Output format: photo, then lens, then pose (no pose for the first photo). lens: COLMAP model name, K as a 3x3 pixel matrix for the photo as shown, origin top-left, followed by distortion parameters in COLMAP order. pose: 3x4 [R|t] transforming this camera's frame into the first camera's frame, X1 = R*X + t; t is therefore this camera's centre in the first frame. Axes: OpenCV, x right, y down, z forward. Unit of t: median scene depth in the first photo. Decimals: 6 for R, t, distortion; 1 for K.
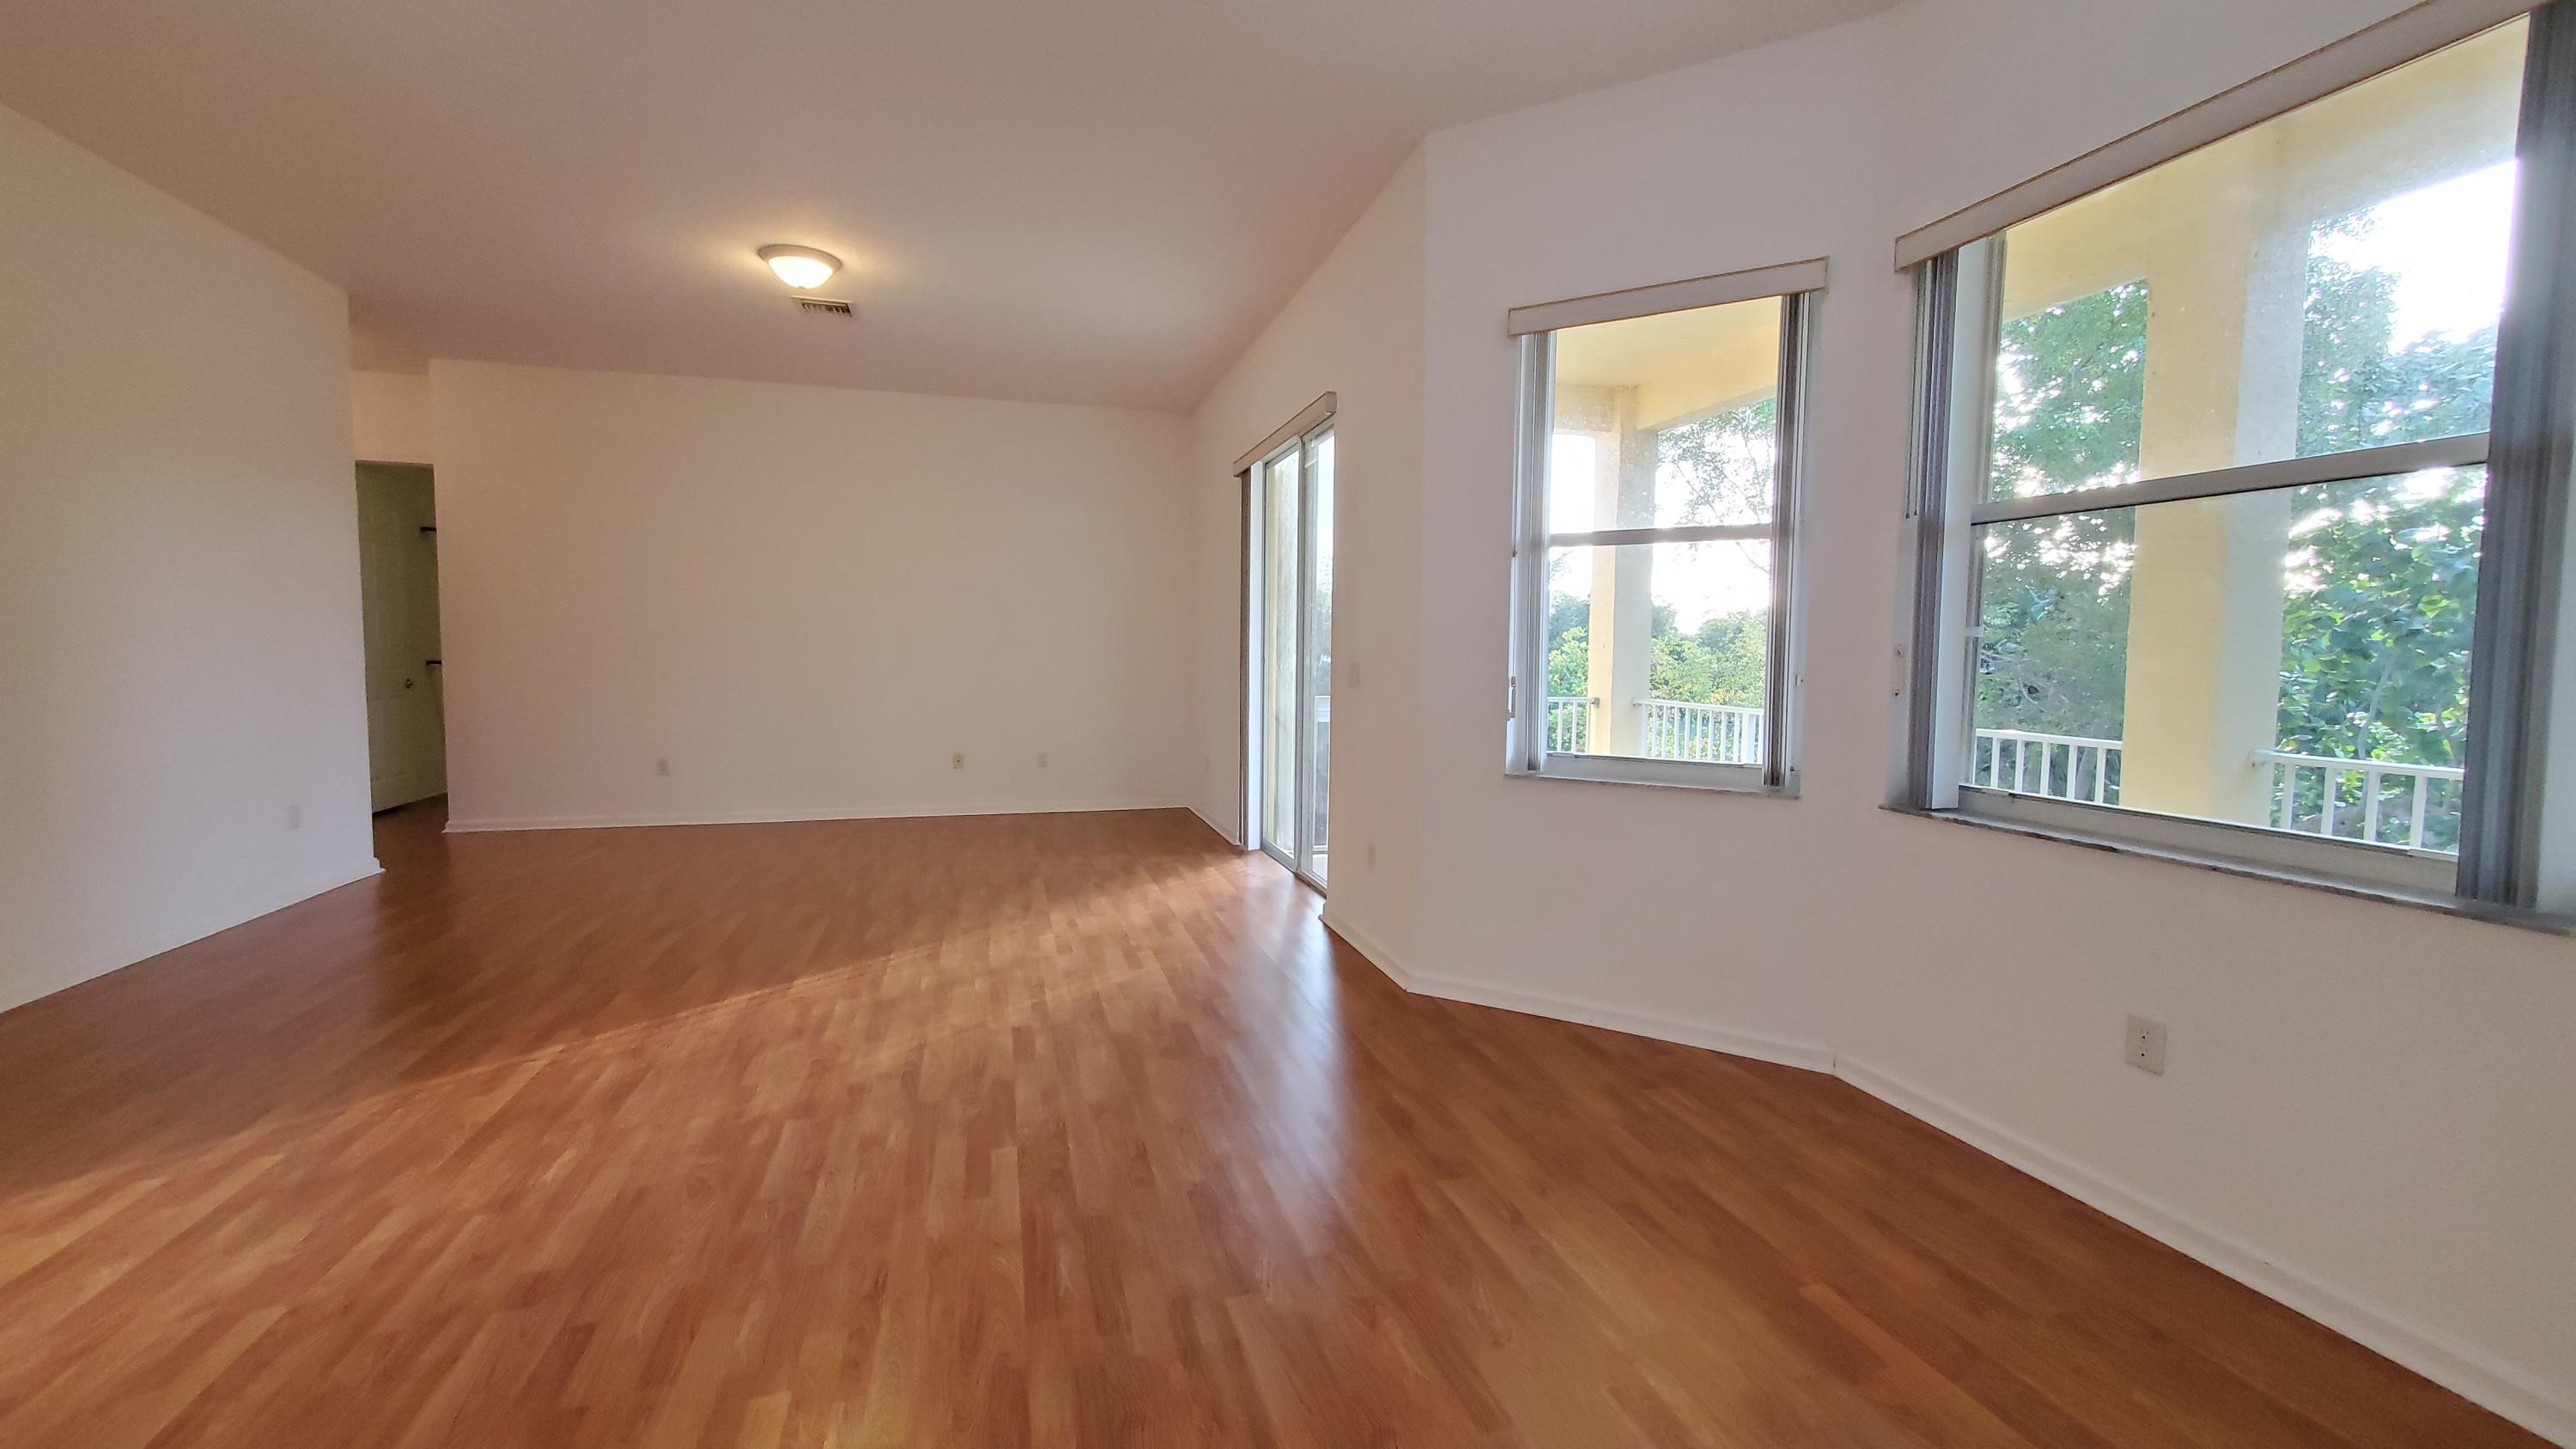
lens RADIAL K [[1027.2, 0, 1288.0], [0, 1027.2, 724.5], [0, 0, 1]] dist [-0.000670, -0.000170]
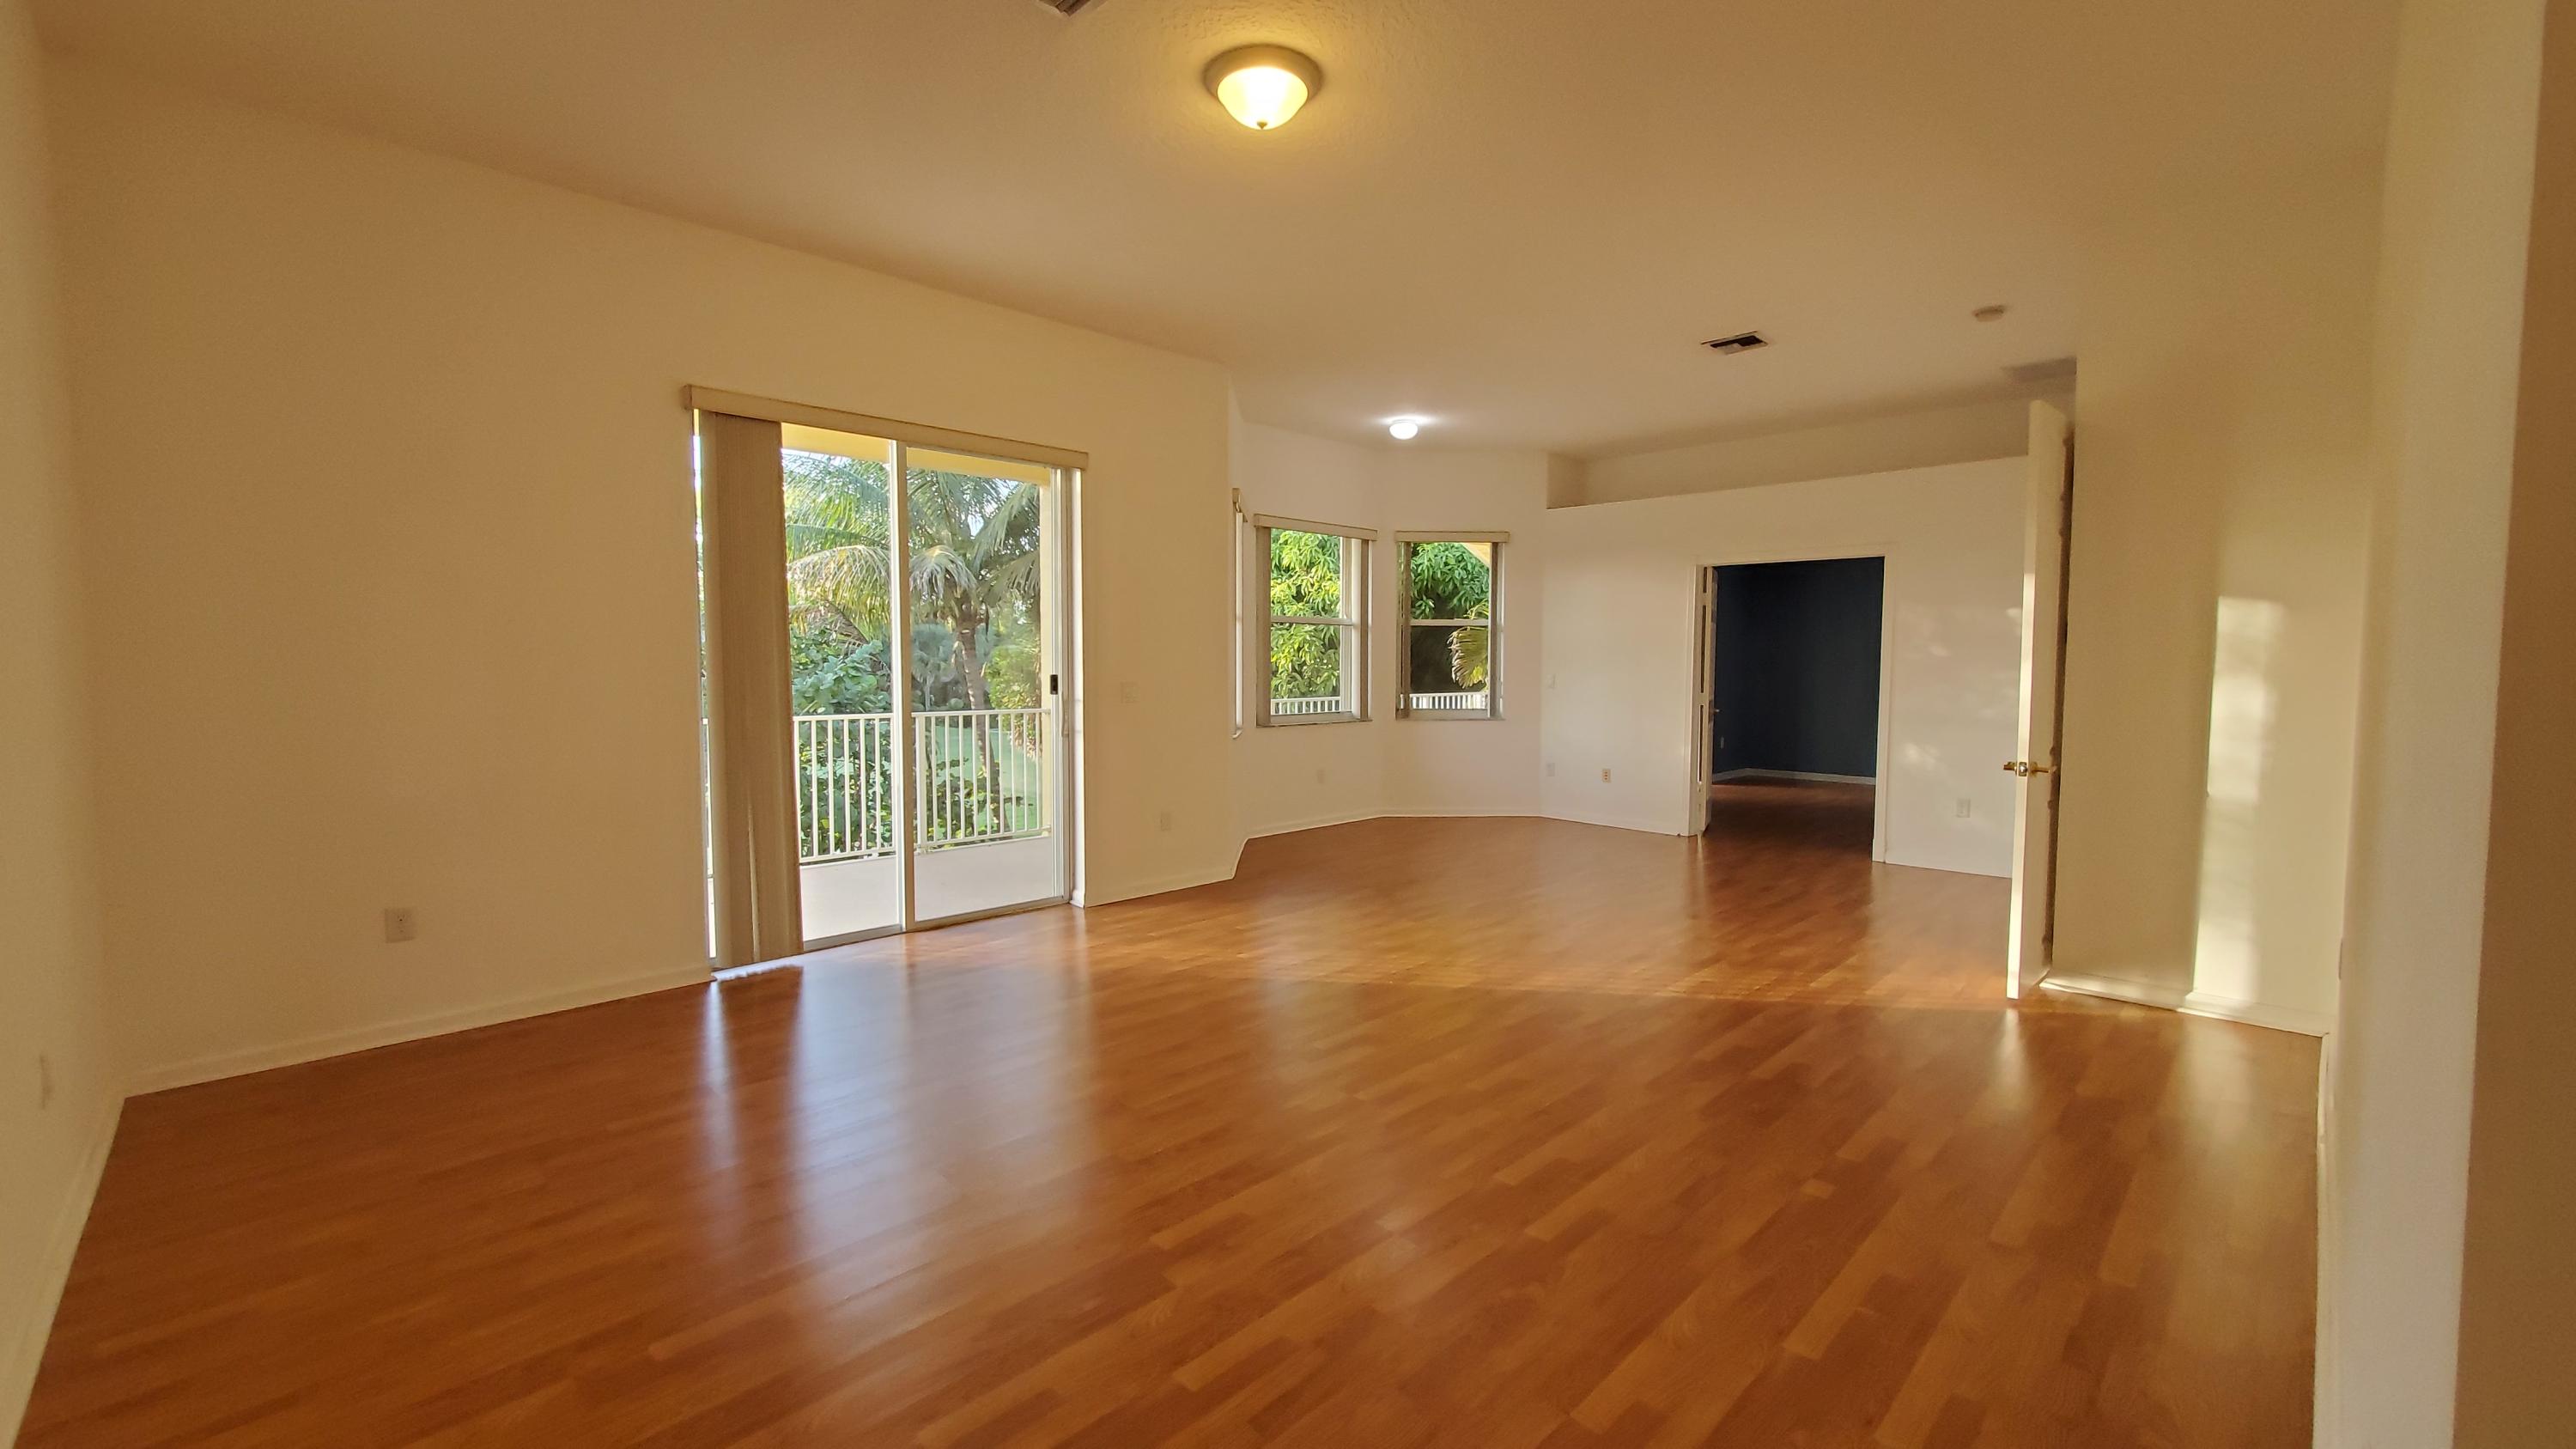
lens RADIAL K [[1022.5, 0, 1288.0], [0, 1022.5, 724.5], [0, 0, 1]] dist [0.080296, -0.000032]
pose [[-0.484899, -0.067381, 0.871971, -1.573992], [0.042731, 0.994011, 0.100574, -0.179167], [-0.873526, 0.086029, -0.479116, 1.965890]]
